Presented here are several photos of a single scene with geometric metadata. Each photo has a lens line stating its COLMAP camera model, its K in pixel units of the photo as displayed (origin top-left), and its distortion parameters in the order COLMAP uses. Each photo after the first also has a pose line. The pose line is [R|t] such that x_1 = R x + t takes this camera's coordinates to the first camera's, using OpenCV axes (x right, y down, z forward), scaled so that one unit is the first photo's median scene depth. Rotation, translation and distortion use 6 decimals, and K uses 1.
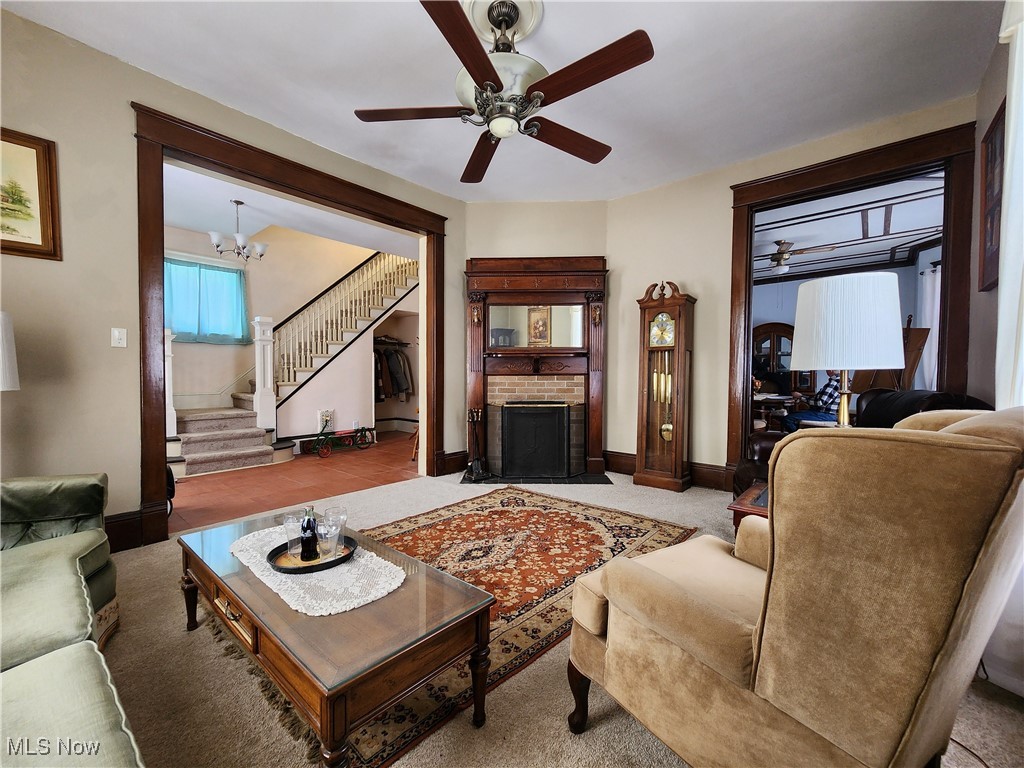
lens RADIAL K [[421.8, 0, 510.8], [0, 421.8, 385.5], [0, 0, 1]] dist [-0.001870, 0.001637]
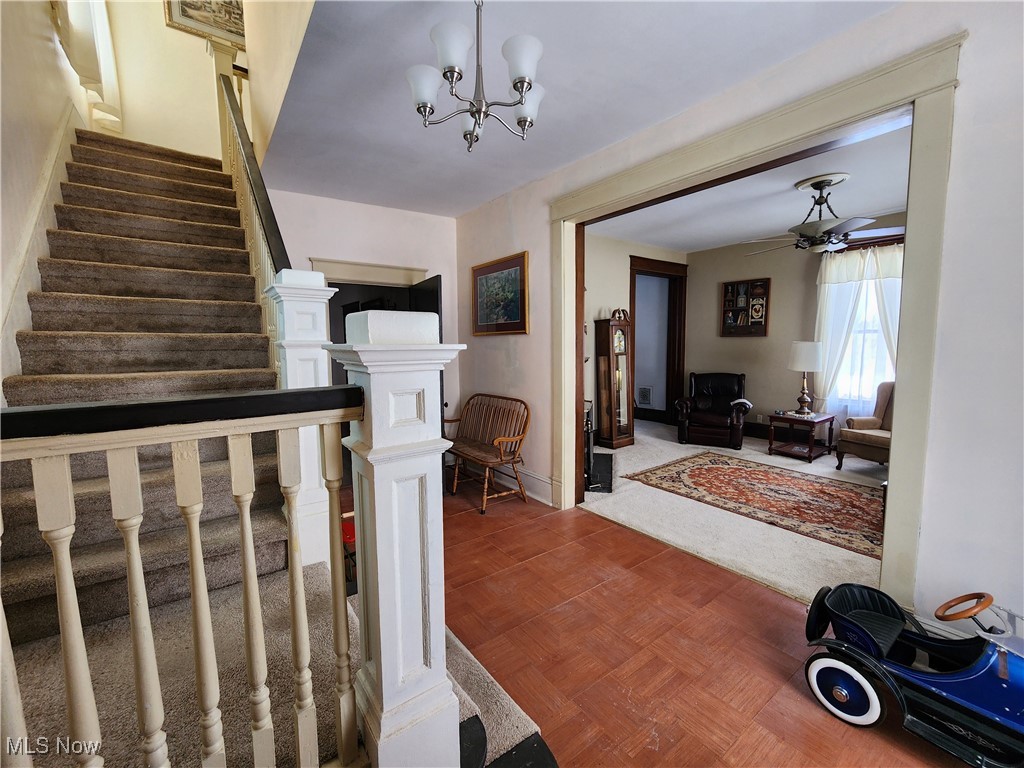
lens RADIAL K [[421.8, 0, 510.8], [0, 421.8, 385.1], [0, 0, 1]] dist [-0.001870, 0.001637]
pose [[0.224830, -0.101825, 0.969063, -1.163634], [0.039928, 0.994652, 0.095250, -0.134170], [-0.973580, 0.017278, 0.227693, 1.028802]]
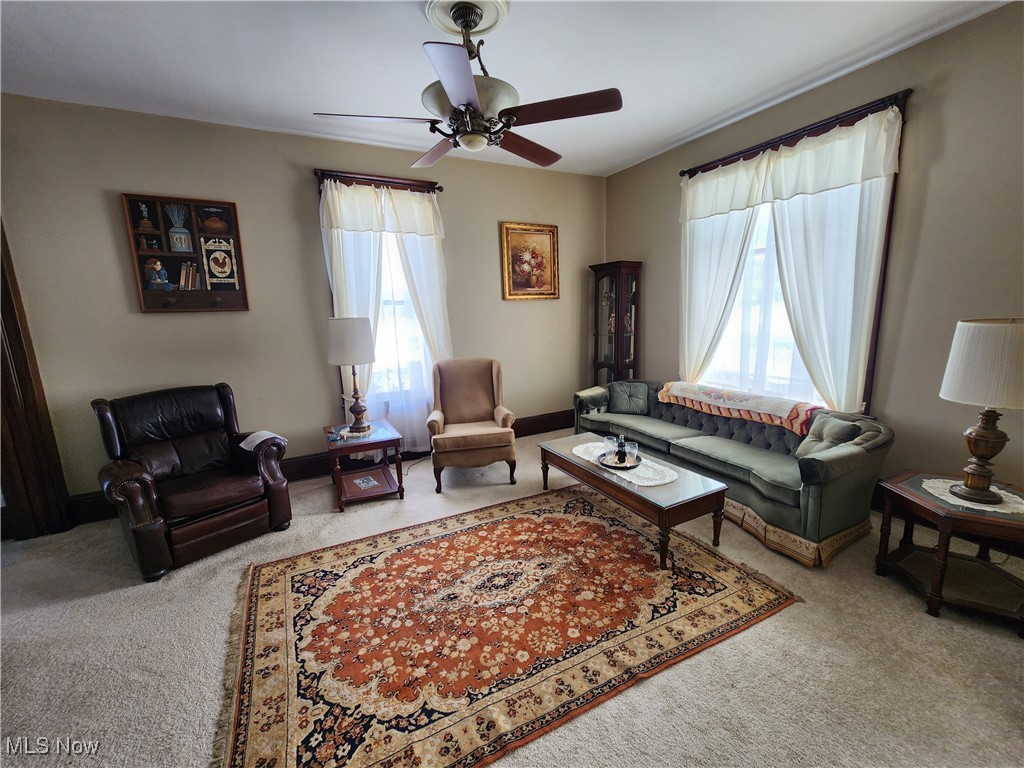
lens RADIAL K [[421.8, 0, 512.3], [0, 421.8, 383.3], [0, 0, 1]] dist [-0.001870, 0.001637]
pose [[-0.932335, -0.033301, 0.360058, -0.265476], [0.042262, 0.978891, 0.199967, -0.131605], [-0.359117, 0.201653, -0.911247, 1.090687]]
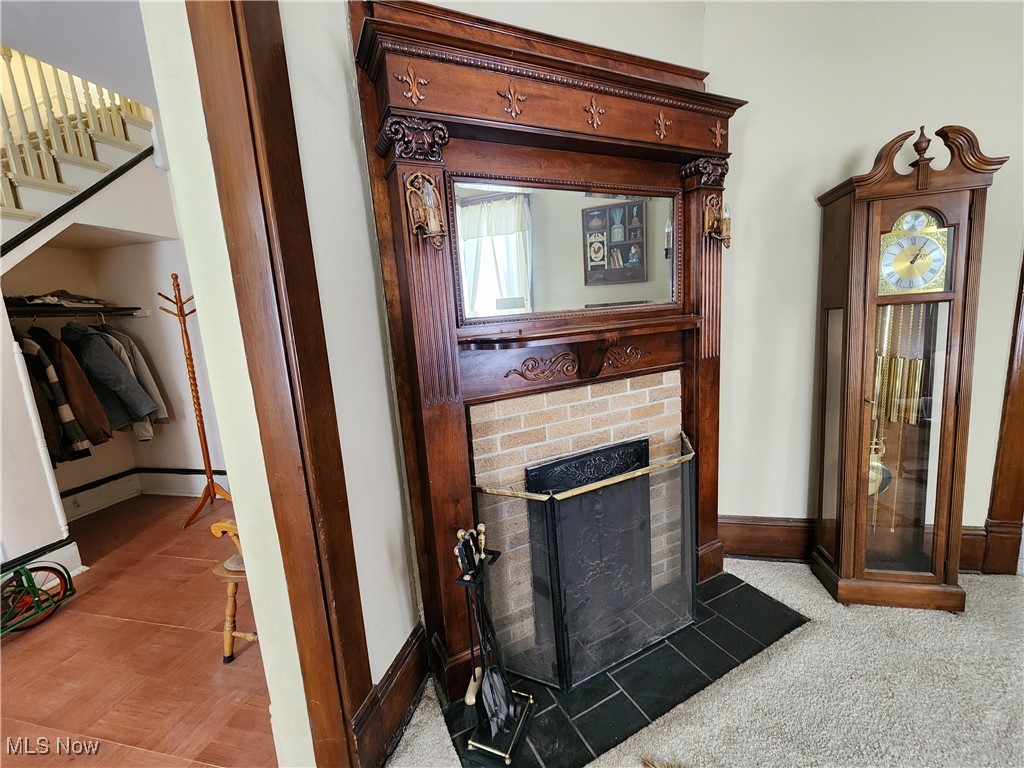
lens RADIAL K [[421.8, 0, 511.4], [0, 421.8, 386.4], [0, 0, 1]] dist [-0.001870, 0.001637]
pose [[0.883336, -0.141912, 0.446741, -0.195601], [0.084010, 0.985568, 0.146964, -0.096108], [-0.461150, -0.092288, 0.882510, 0.797419]]
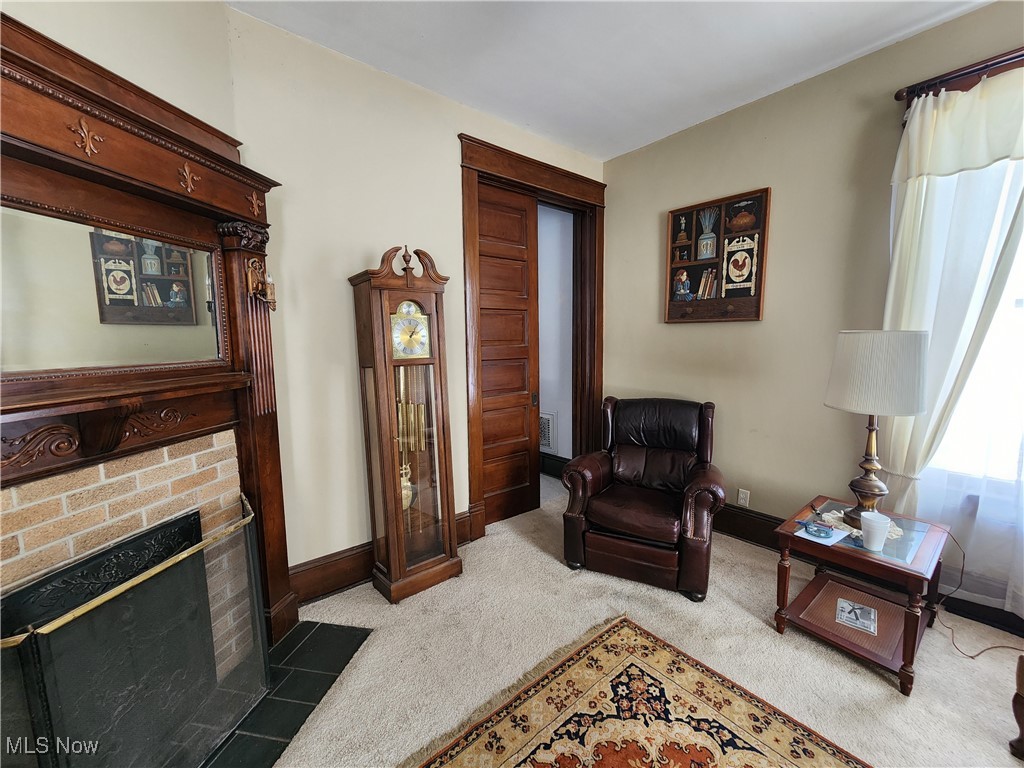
lens RADIAL K [[421.8, 0, 512.5], [0, 421.8, 385.7], [0, 0, 1]] dist [-0.001870, 0.001637]
pose [[0.160529, -0.114141, 0.980409, -0.204767], [0.040302, 0.993221, 0.109034, -0.112846], [-0.986208, 0.022010, 0.164041, 0.758403]]
